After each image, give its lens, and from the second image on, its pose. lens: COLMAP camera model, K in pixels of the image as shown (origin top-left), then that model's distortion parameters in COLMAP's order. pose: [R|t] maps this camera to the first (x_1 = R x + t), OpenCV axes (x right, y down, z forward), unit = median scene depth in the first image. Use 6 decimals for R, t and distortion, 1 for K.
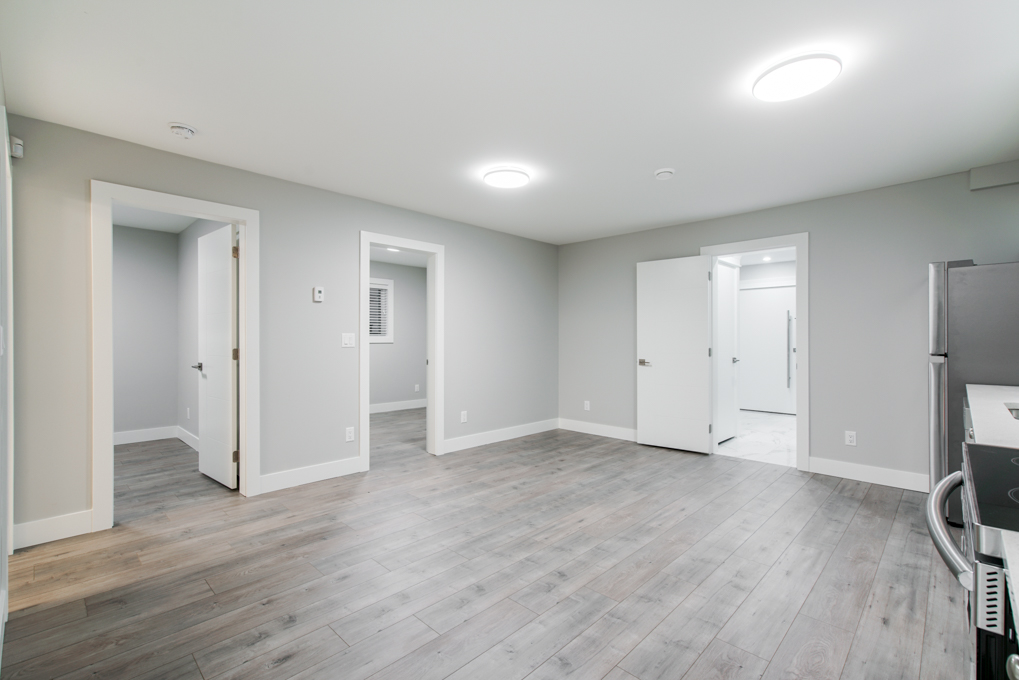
lens RADIAL K [[467.2, 0, 501.2], [0, 467.2, 342.7], [0, 0, 1]] dist [-0.001191, 0.013738]
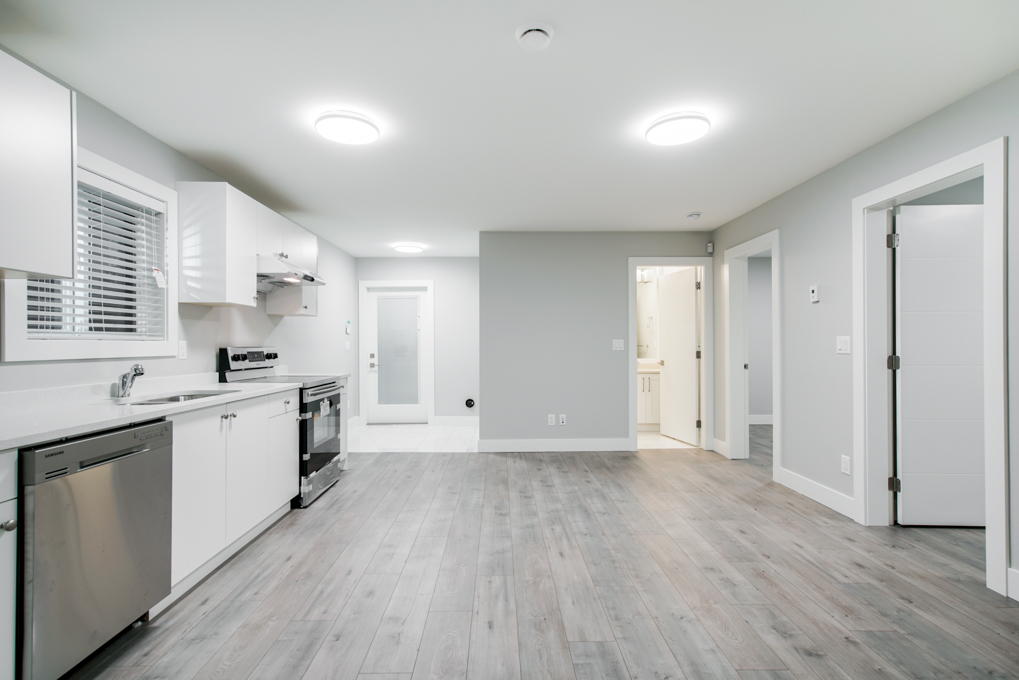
lens RADIAL K [[467.2, 0, 501.2], [0, 467.2, 342.7], [0, 0, 1]] dist [-0.001191, 0.013738]
pose [[-0.707130, -0.003387, -0.707076, 0.904797], [-0.003112, 0.999994, -0.001677, -0.008712], [0.707077, 0.001015, -0.707136, 1.608621]]
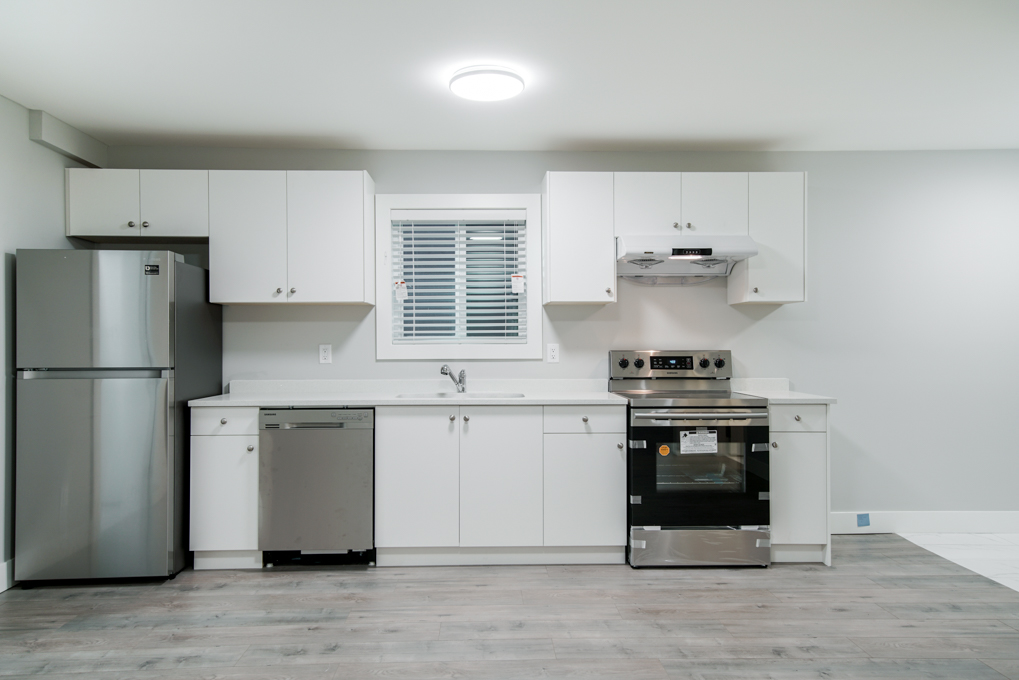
lens RADIAL K [[708.5, 0, 509.5], [0, 708.5, 340.0], [0, 0, 1]] dist [0.034850, 0.001247]
pose [[-0.732248, 0.008170, 0.680989, -0.318664], [0.005438, 0.999966, -0.006150, -0.011539], [-0.681016, -0.000800, -0.732268, 1.555228]]
